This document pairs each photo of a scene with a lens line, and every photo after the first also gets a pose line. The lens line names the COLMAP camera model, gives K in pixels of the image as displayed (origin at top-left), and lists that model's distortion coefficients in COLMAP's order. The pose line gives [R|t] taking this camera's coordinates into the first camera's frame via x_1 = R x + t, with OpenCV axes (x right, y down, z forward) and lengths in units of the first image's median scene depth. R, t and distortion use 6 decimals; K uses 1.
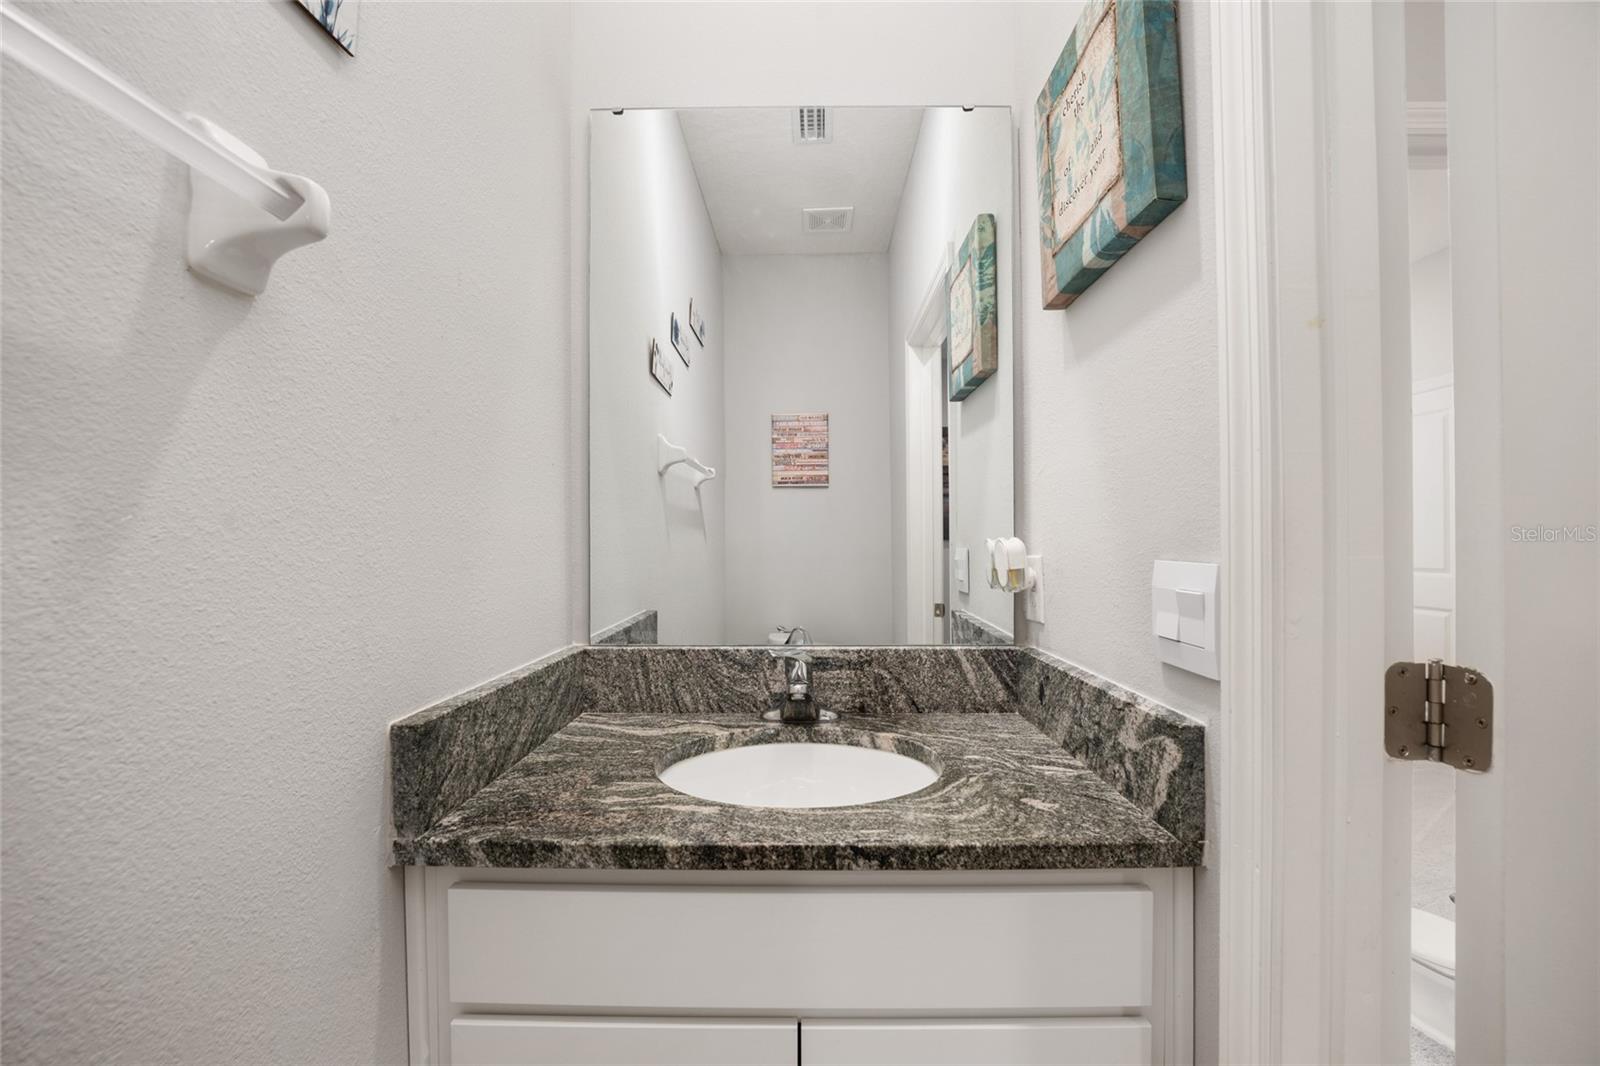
lens RADIAL K [[647.6, 0, 804.6], [0, 647.6, 546.7], [0, 0, 1]] dist [-0.031470, 0.007539]
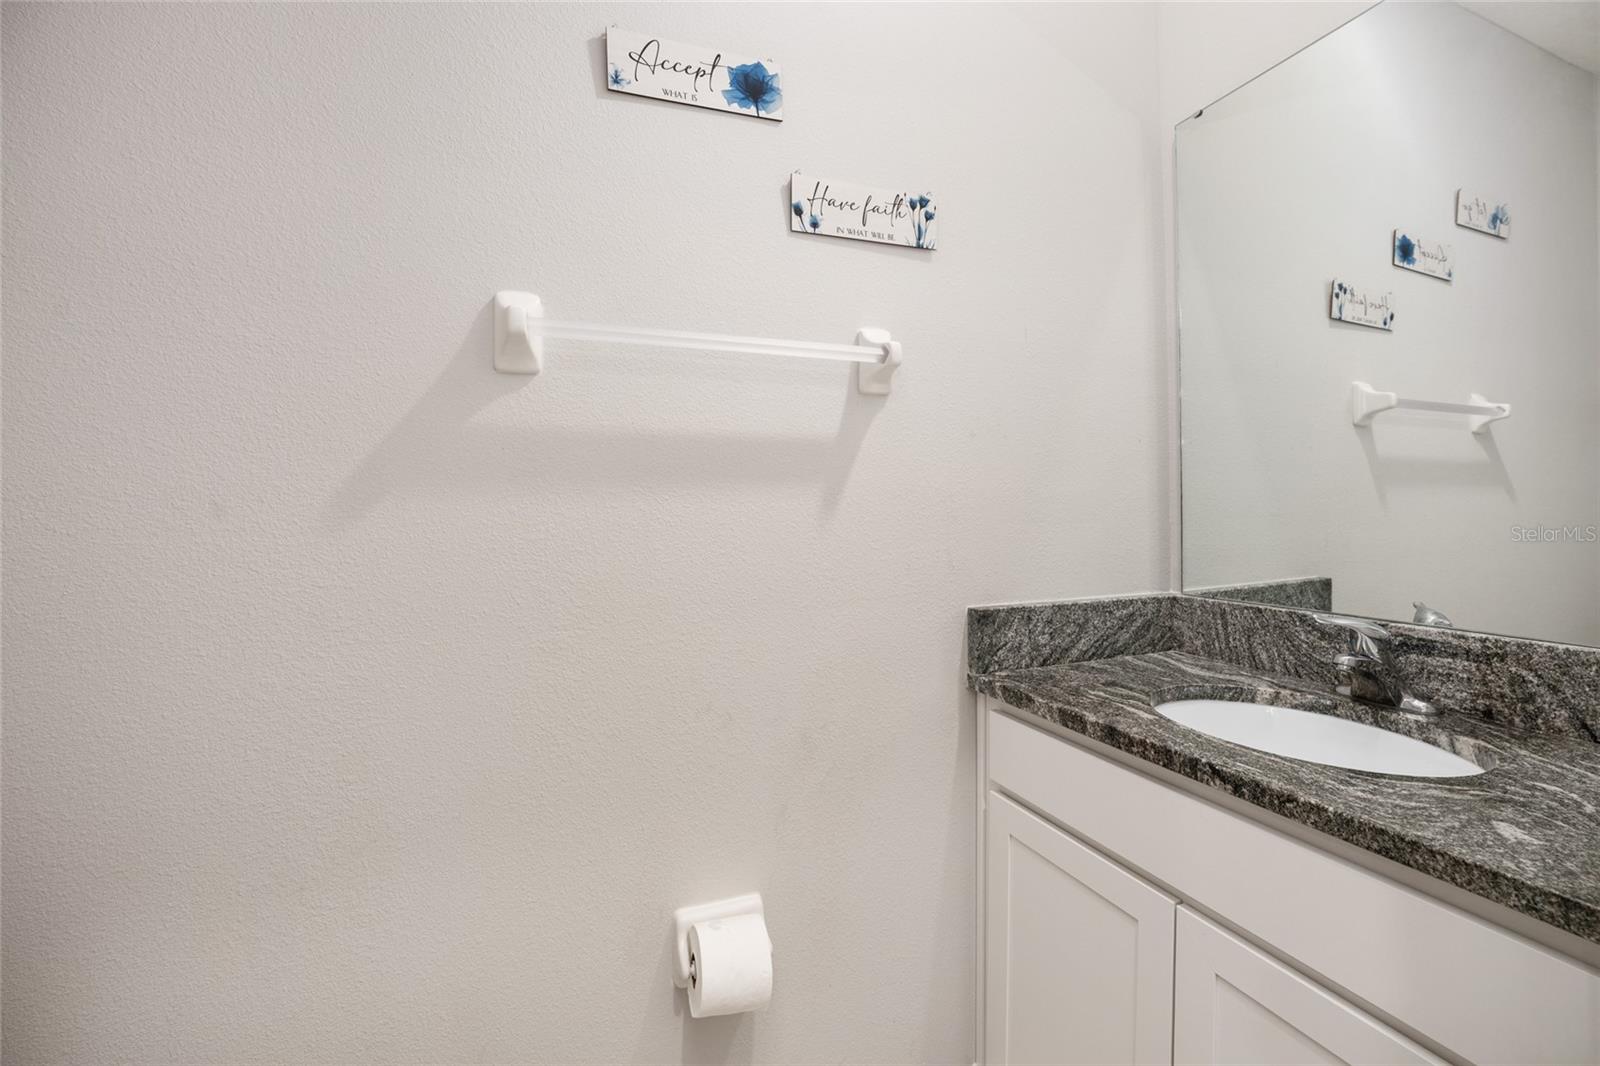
lens RADIAL K [[647.6, 0, 783.7], [0, 647.6, 523.9], [0, 0, 1]] dist [-0.031470, 0.007539]
pose [[0.358615, 0.021011, -0.933249, 0.611295], [-0.000527, 0.999751, 0.022305, 0.004525], [0.933485, -0.007507, 0.358537, -0.088644]]
